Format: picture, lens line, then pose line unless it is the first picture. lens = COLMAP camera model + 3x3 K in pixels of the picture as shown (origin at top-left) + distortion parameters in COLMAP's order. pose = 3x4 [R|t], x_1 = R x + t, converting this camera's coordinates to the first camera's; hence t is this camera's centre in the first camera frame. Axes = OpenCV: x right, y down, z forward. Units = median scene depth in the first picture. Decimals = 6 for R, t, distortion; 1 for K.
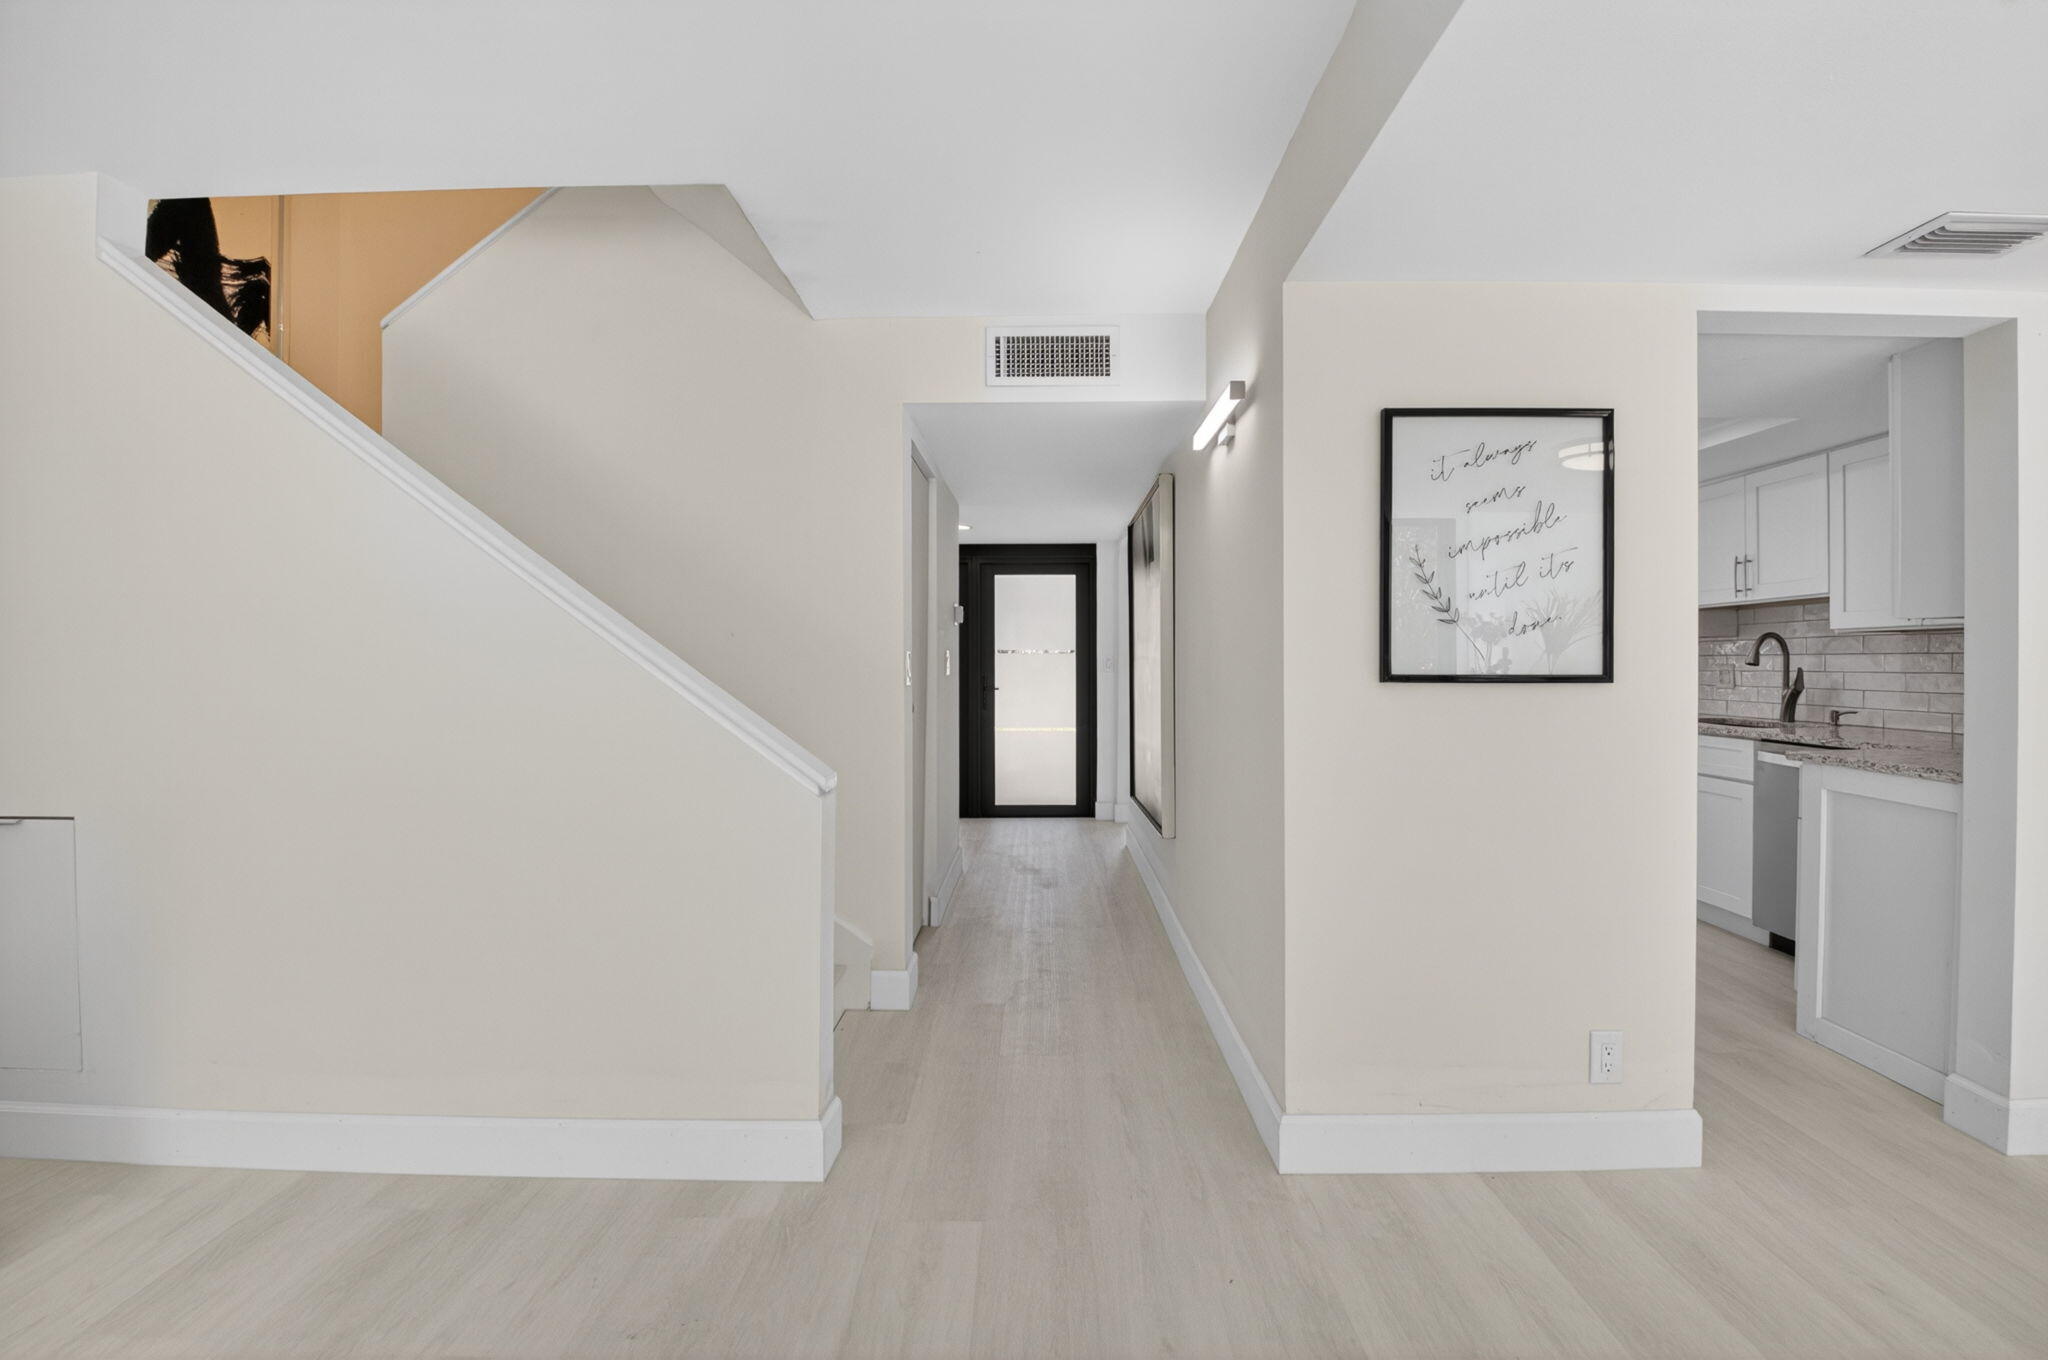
lens RADIAL K [[902.4, 0, 1026.5], [0, 902.4, 669.6], [0, 0, 1]] dist [0.000018, -0.023184]
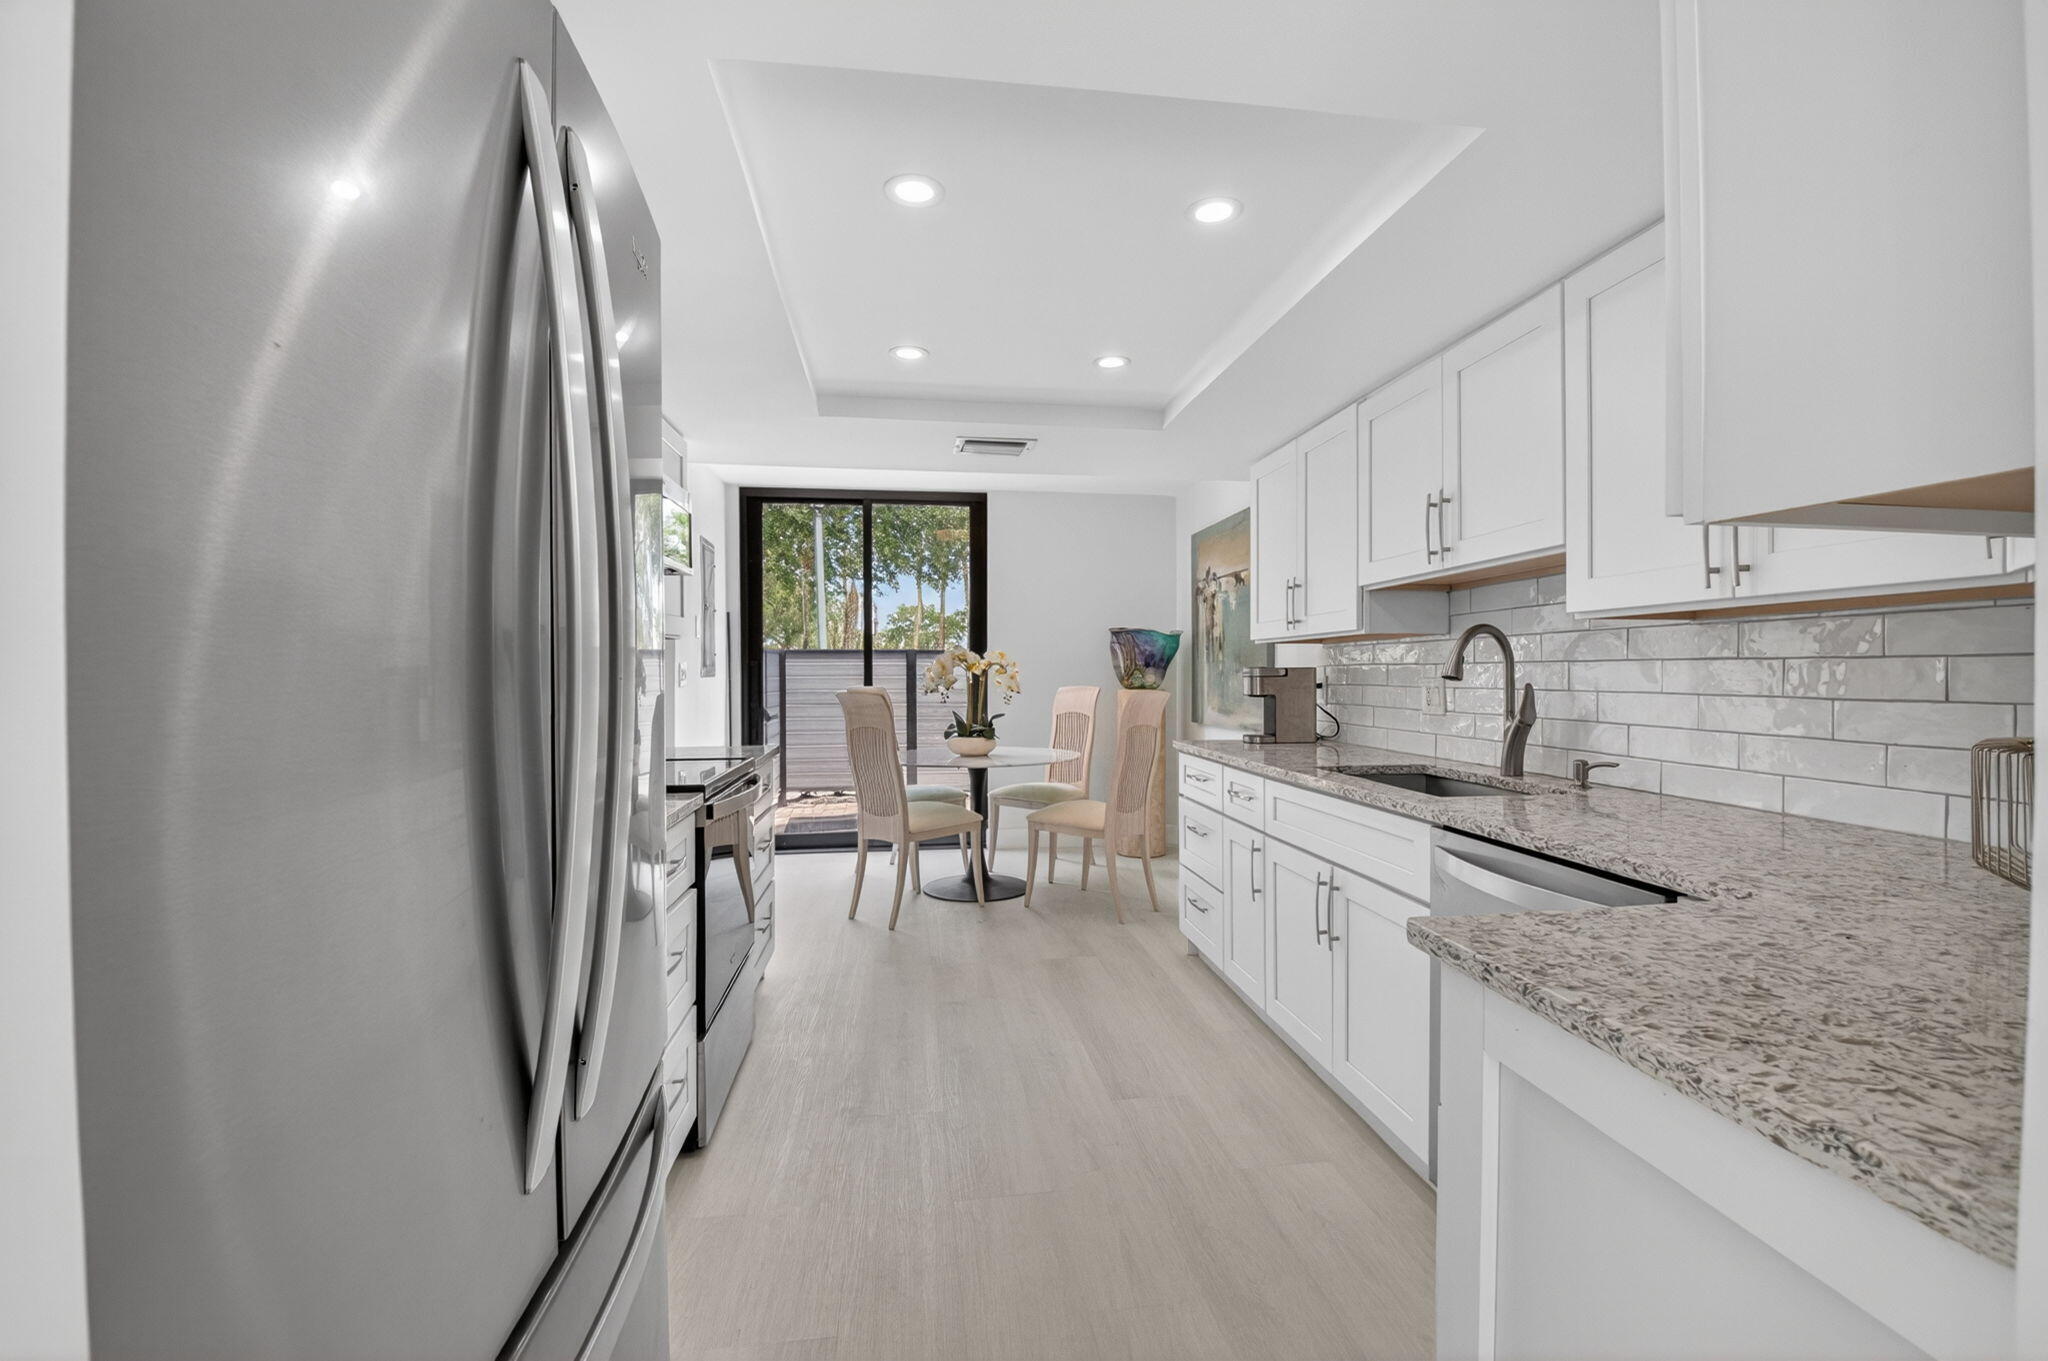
lens RADIAL K [[903.3, 0, 1028.7], [0, 903.3, 674.8], [0, 0, 1]] dist [-0.000419, -0.016482]
pose [[0.988373, 0.000109, 0.152049, 0.450041], [0.000680, 0.999987, -0.005138, -0.005394], [-0.152048, 0.005182, 0.988360, 0.460434]]
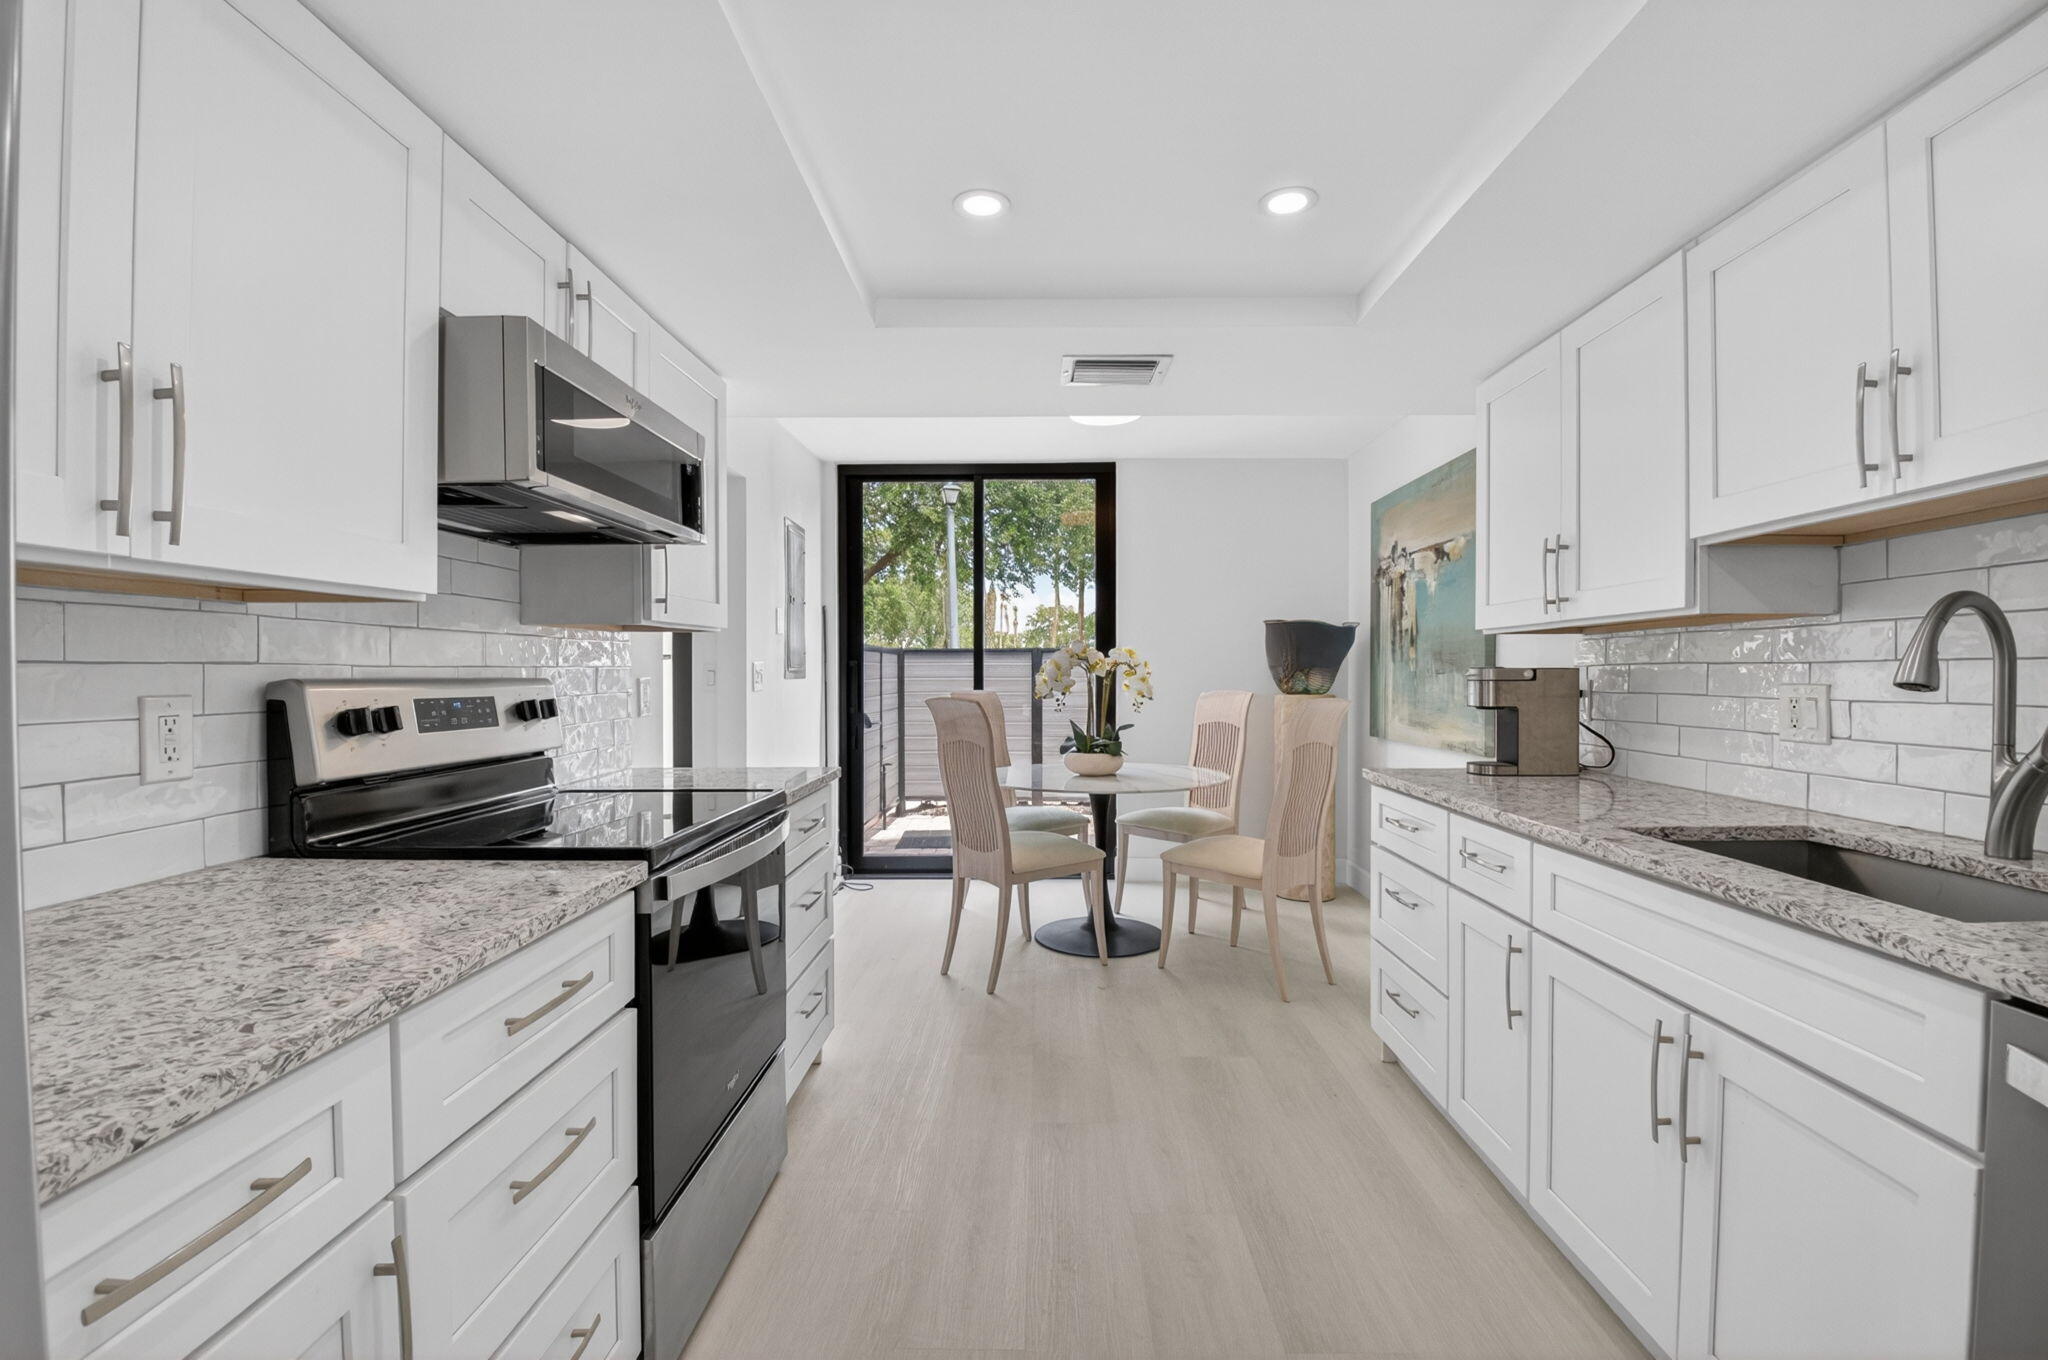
lens RADIAL K [[895.8, 0, 1029.2], [0, 895.8, 678.9], [0, 0, 1]] dist [0.001547, -0.015344]
pose [[0.999996, 0.001891, -0.001939, 0.488065], [-0.001894, 0.999997, -0.001389, -0.007835], [0.001936, 0.001392, 0.999997, 0.676459]]
